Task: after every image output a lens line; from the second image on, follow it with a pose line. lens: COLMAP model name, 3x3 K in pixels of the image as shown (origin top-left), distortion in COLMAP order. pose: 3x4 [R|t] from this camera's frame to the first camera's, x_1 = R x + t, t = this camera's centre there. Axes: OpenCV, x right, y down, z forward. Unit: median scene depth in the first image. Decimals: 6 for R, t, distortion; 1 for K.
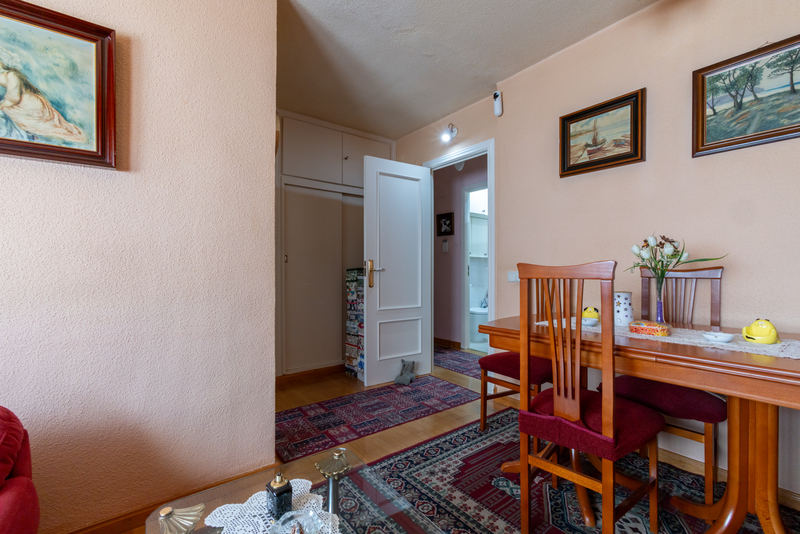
lens RADIAL K [[358.1, 0, 400.0], [0, 358.1, 268.1], [0, 0, 1]] dist [0.000364, 0.000055]
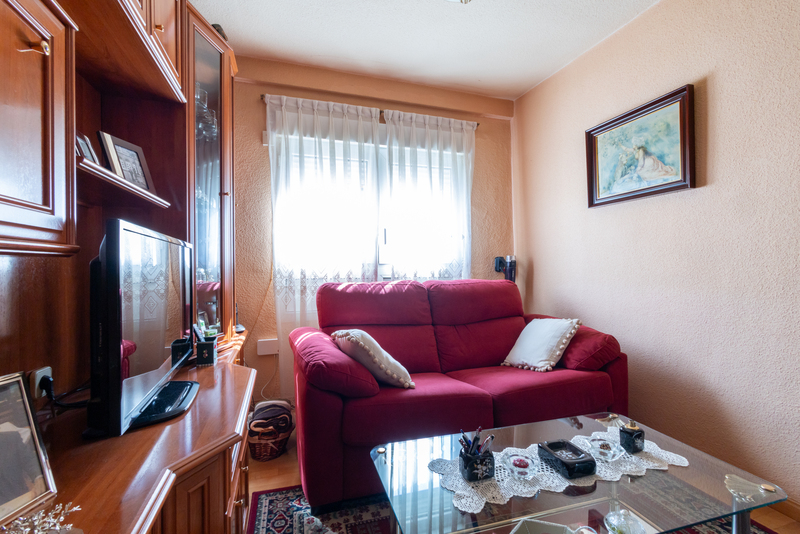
lens RADIAL K [[358.1, 0, 398.2], [0, 358.1, 266.2], [0, 0, 1]] dist [0.000364, 0.000055]
pose [[-0.346239, 0.001245, -0.938146, 0.834864], [0.006755, 0.999977, -0.001166, 0.002915], [0.938122, -0.006741, -0.346239, 0.463096]]
